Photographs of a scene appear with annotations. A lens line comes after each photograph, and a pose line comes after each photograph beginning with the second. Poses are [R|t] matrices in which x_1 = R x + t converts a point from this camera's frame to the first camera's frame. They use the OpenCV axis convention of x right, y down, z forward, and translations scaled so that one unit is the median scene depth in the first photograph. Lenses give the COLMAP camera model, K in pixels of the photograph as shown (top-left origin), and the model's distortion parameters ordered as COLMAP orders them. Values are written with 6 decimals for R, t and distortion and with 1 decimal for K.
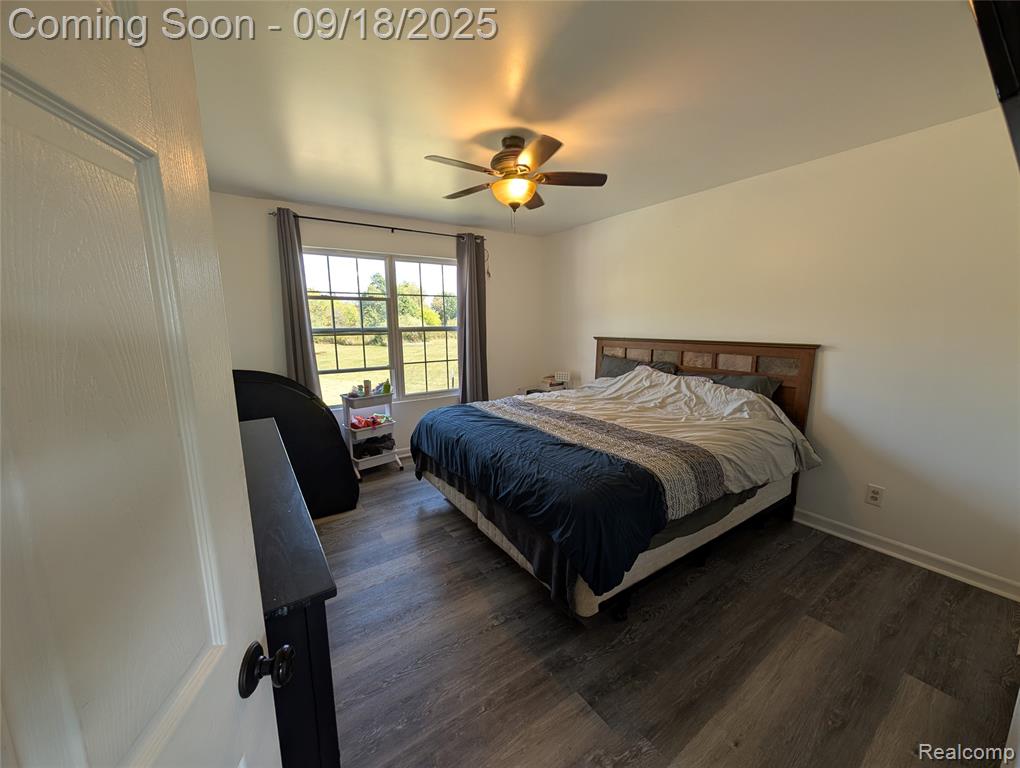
lens RADIAL K [[390.3, 0, 509.4], [0, 390.3, 386.8], [0, 0, 1]] dist [0.000115, -0.000011]
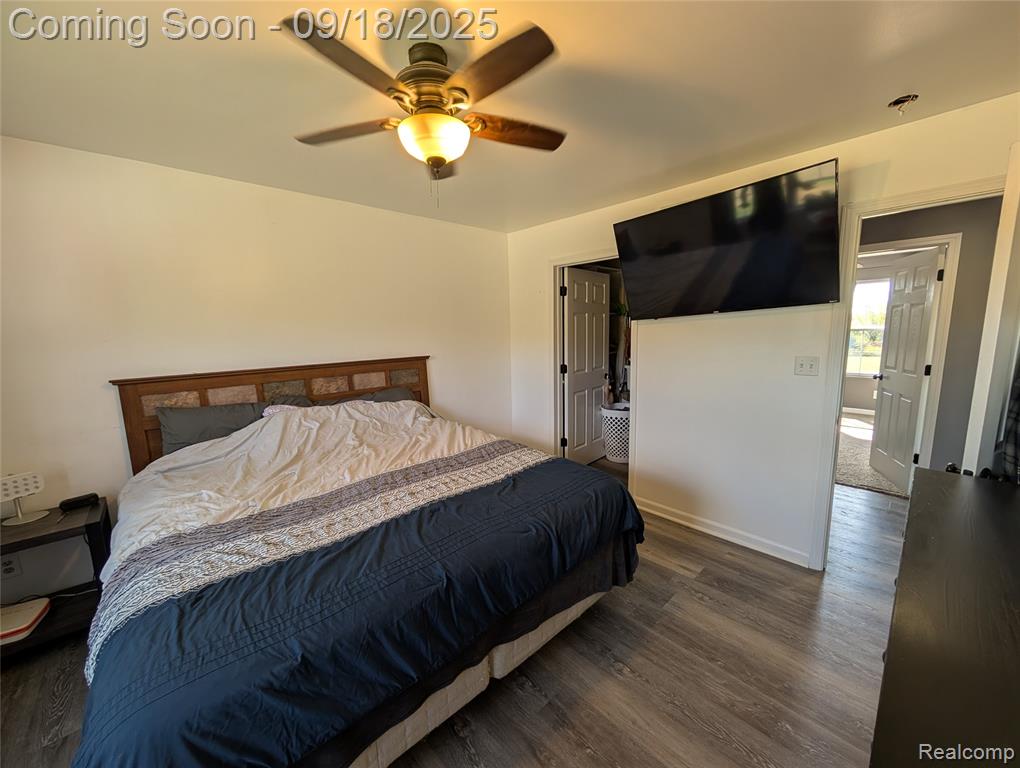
lens RADIAL K [[390.3, 0, 509.4], [0, 390.3, 386.8], [0, 0, 1]] dist [0.000115, -0.000011]
pose [[-0.148098, -0.137964, 0.979302, -0.535049], [0.192361, 0.967291, 0.165362, -0.157996], [-0.970085, 0.212869, -0.116715, 0.831277]]
